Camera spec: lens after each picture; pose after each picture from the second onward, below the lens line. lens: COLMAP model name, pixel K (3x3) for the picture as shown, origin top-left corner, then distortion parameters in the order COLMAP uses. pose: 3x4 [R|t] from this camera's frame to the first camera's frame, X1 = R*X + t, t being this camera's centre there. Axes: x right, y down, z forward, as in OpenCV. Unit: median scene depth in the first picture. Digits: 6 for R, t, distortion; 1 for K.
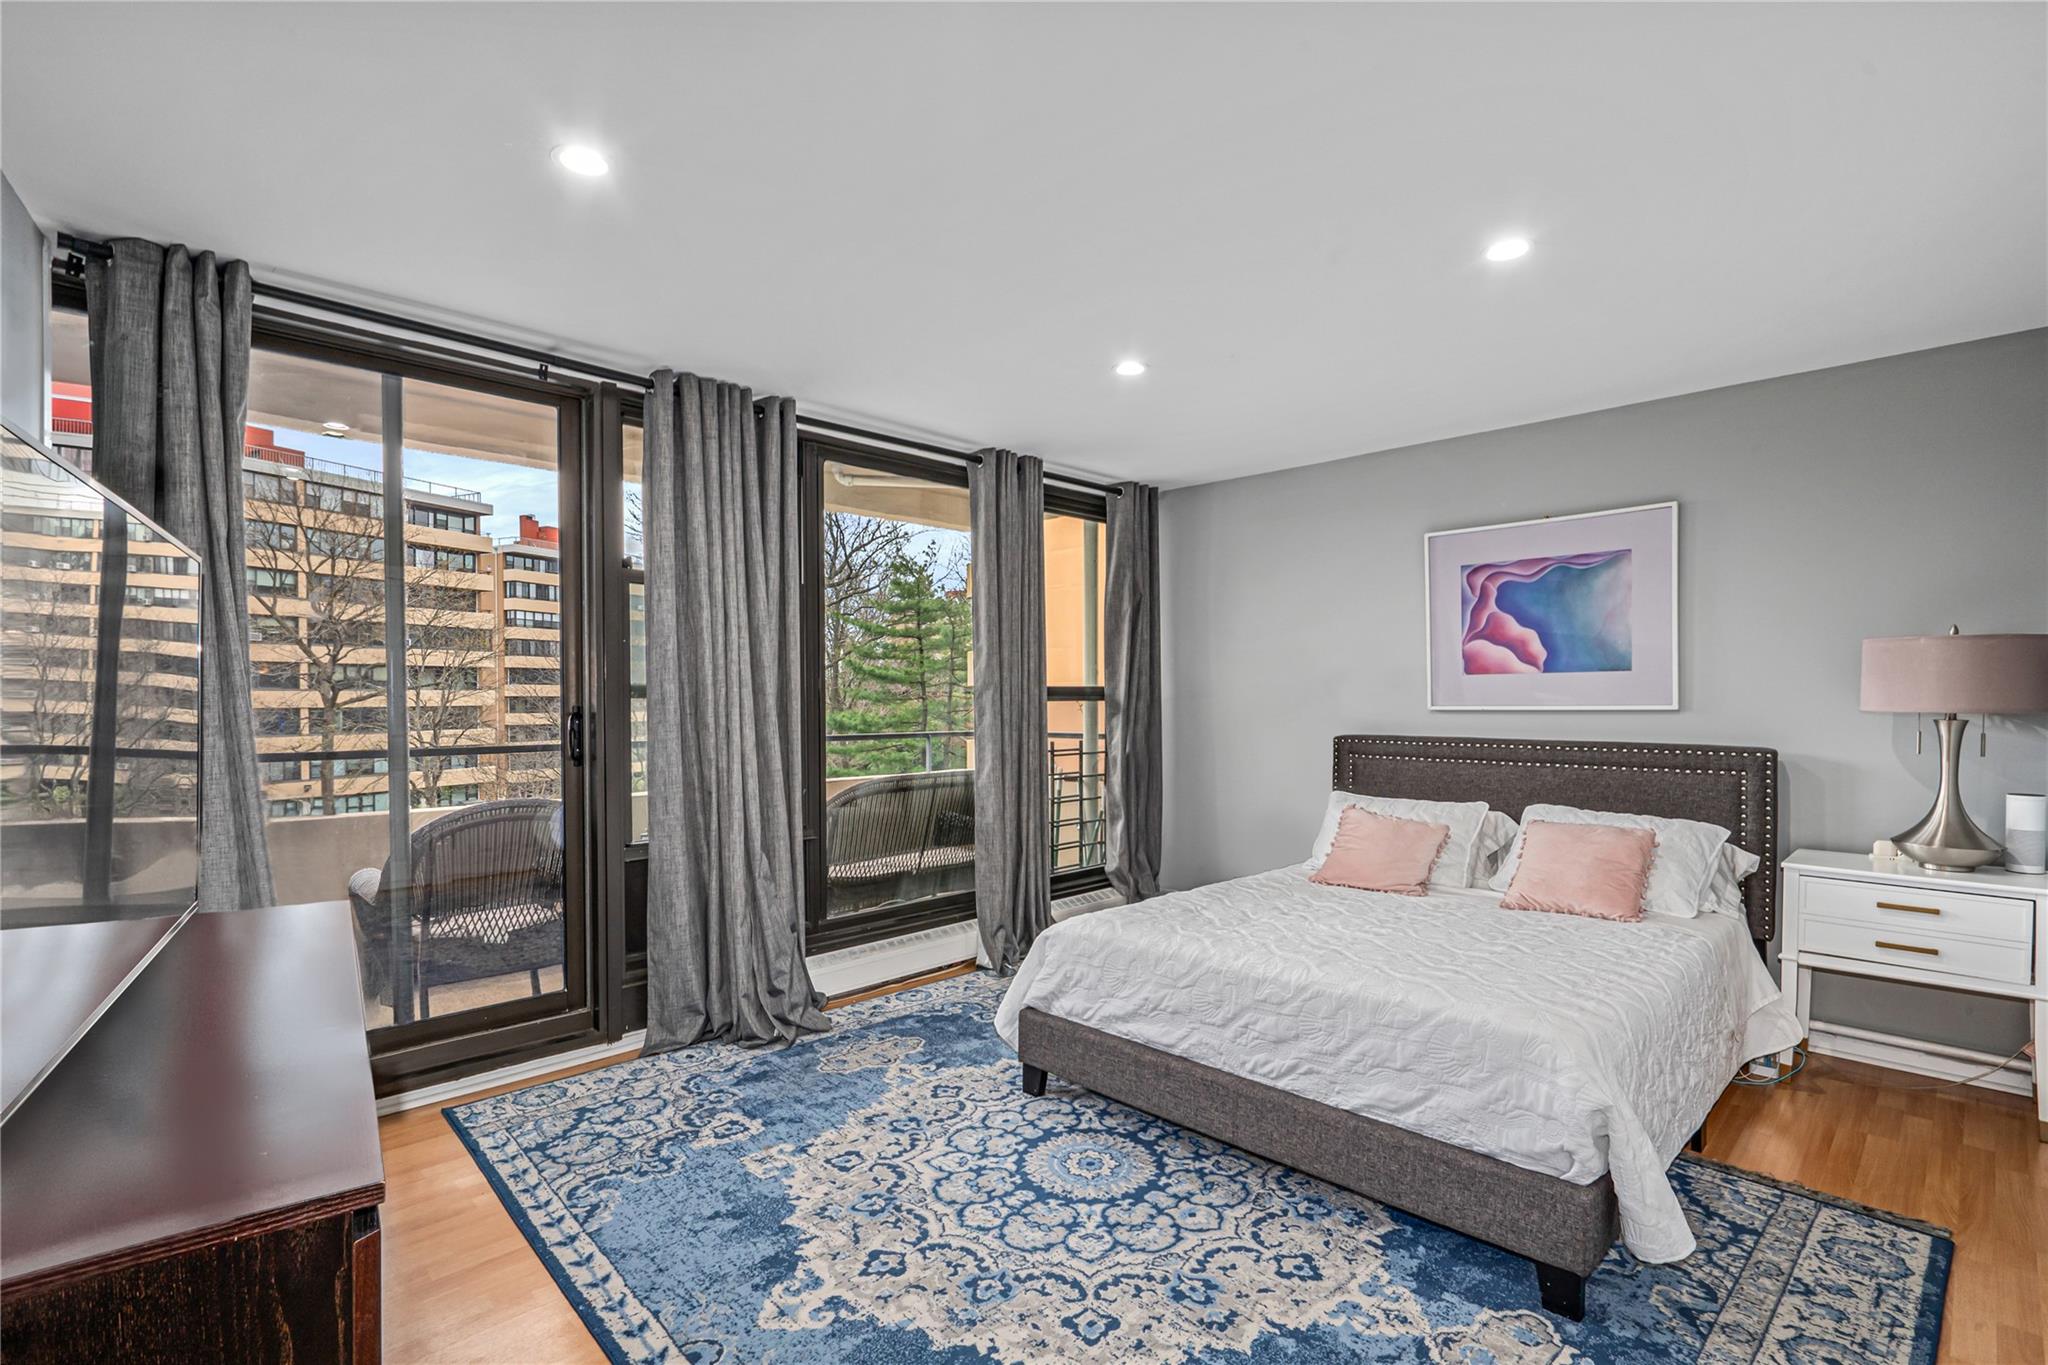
lens RADIAL K [[939.3, 0, 1007.9], [0, 939.3, 696.7], [0, 0, 1]] dist [-0.001903, 0.000471]
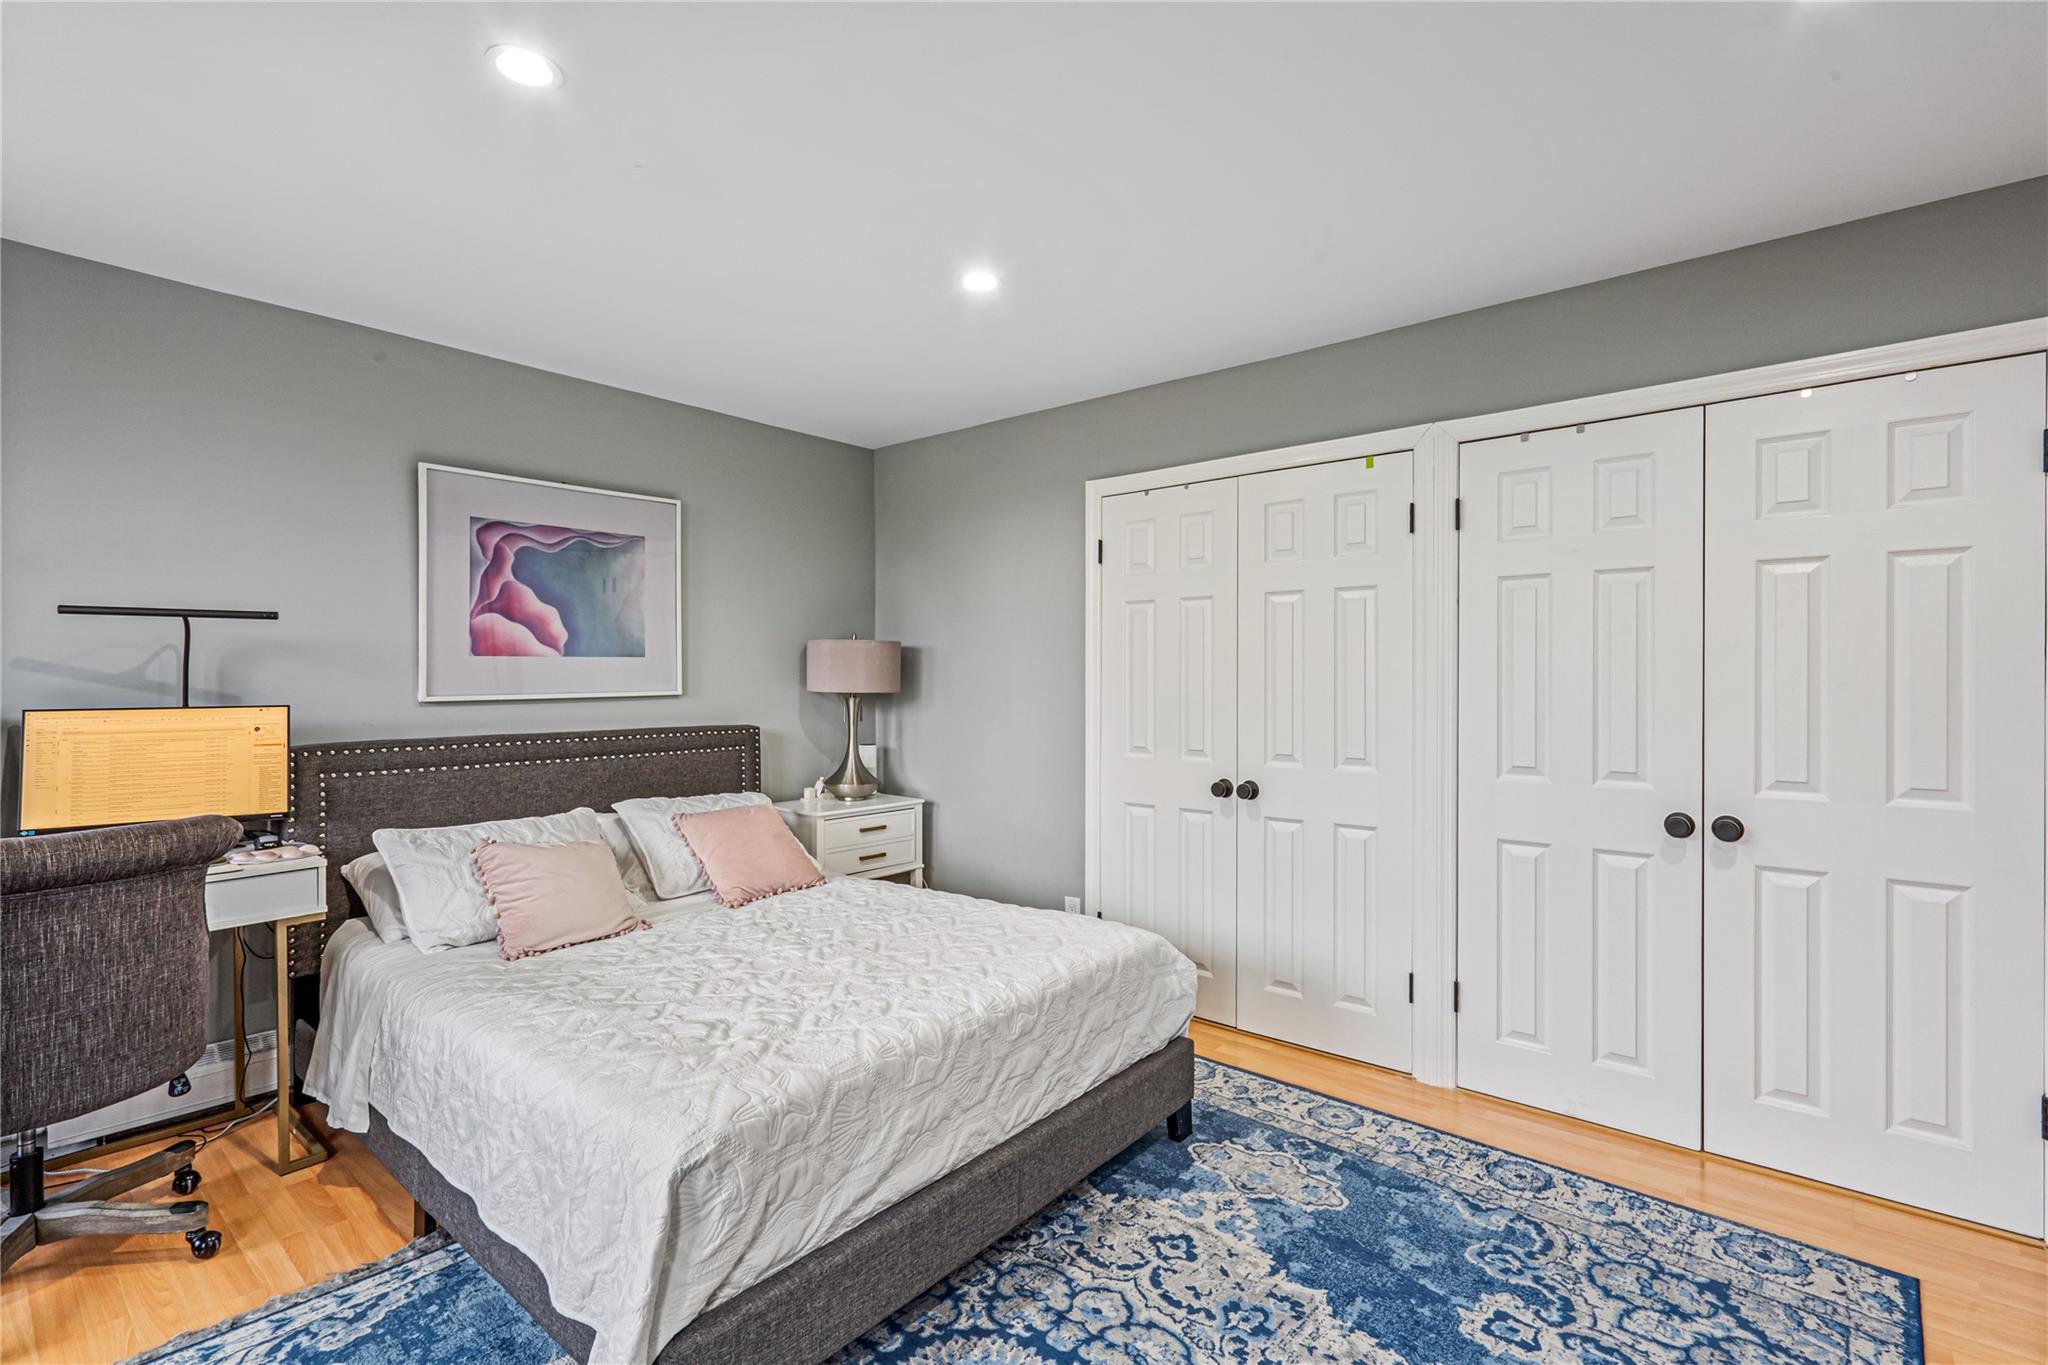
lens RADIAL K [[939.3, 0, 1009.0], [0, 939.3, 674.8], [0, 0, 1]] dist [-0.001903, 0.000471]
pose [[-0.092561, 0.006907, 0.995683, -0.390526], [0.003588, 0.999972, -0.006603, -0.000754], [-0.995701, 0.002961, -0.092583, 0.724656]]
